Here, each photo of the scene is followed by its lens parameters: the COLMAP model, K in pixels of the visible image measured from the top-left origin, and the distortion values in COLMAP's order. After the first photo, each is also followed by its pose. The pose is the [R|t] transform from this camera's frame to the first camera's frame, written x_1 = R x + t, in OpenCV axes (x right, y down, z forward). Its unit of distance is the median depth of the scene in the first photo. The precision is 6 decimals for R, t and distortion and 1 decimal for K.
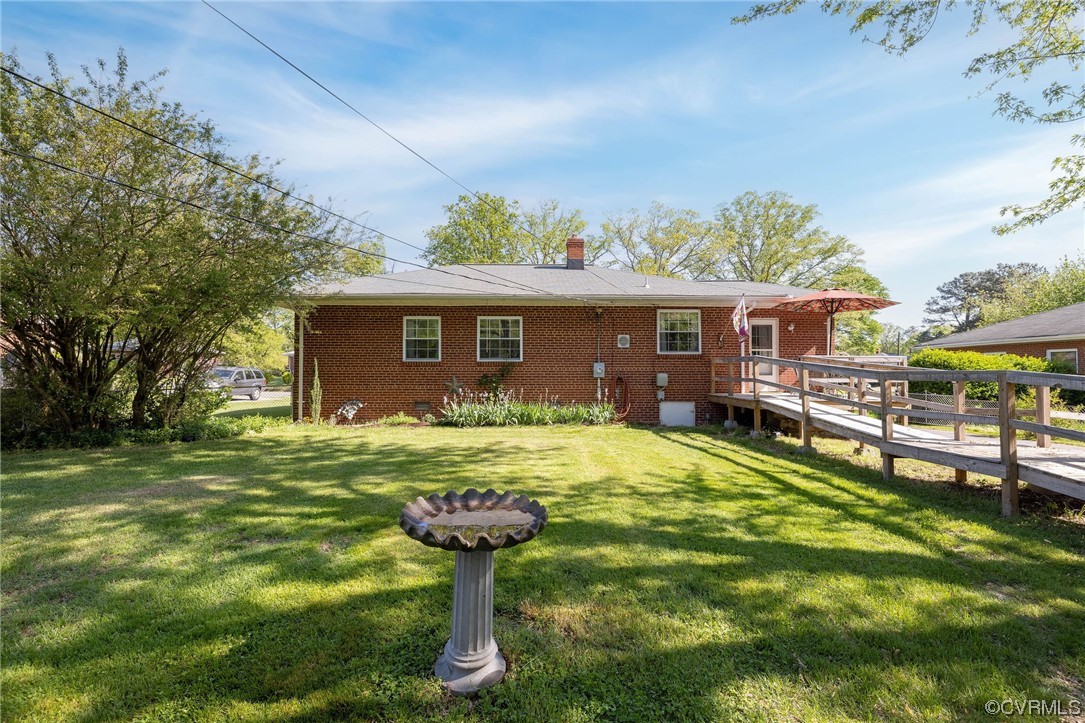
lens RADIAL K [[458.3, 0, 539.9], [0, 458.3, 358.8], [0, 0, 1]] dist [0.000085, -0.000571]
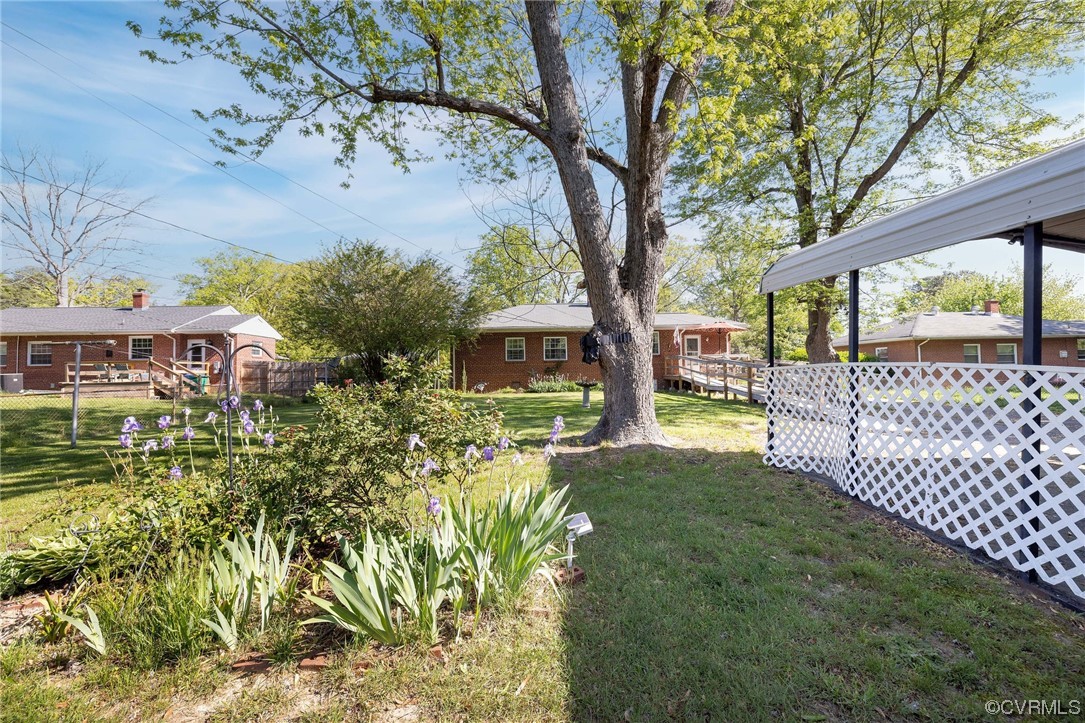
lens RADIAL K [[458.3, 0, 549.8], [0, 458.3, 363.2], [0, 0, 1]] dist [0.000085, -0.000571]
pose [[0.999833, -0.018120, 0.002241, -0.116822], [0.018100, 0.999801, 0.008356, 0.001396], [-0.002392, -0.008314, 0.999963, -0.933571]]
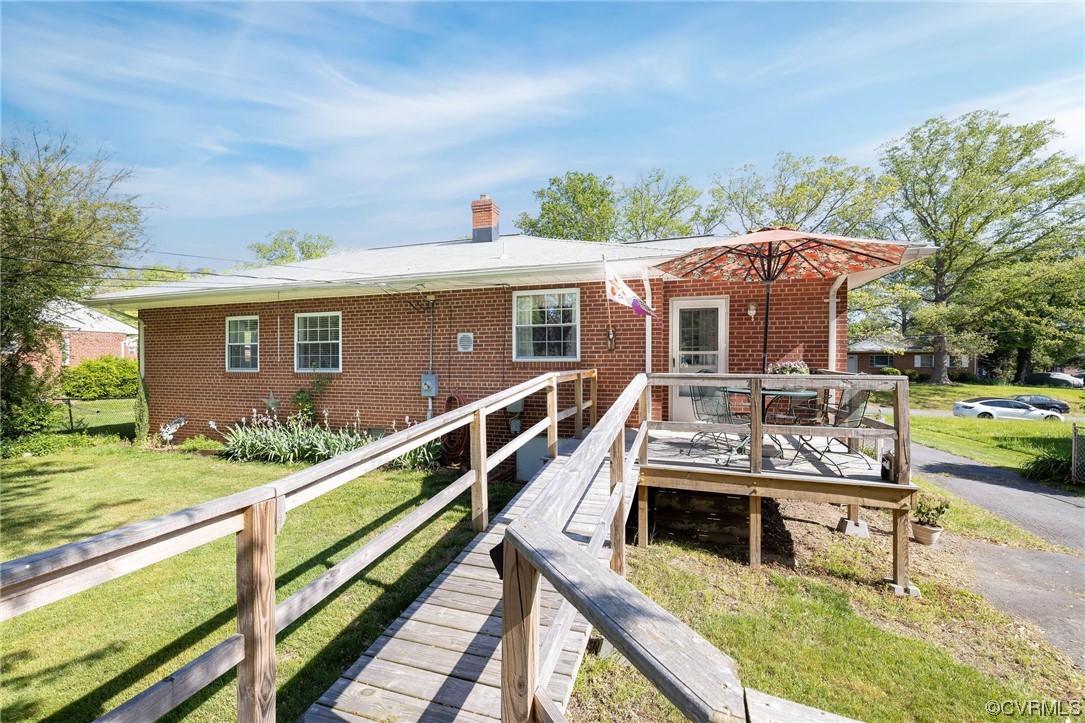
lens RADIAL K [[458.3, 0, 539.5], [0, 458.3, 359.9], [0, 0, 1]] dist [0.000085, -0.000571]
pose [[0.941088, -0.004466, -0.338132, 0.508322], [0.012979, 0.999653, 0.022920, -0.026993], [0.337912, -0.025958, 0.940820, 0.412902]]
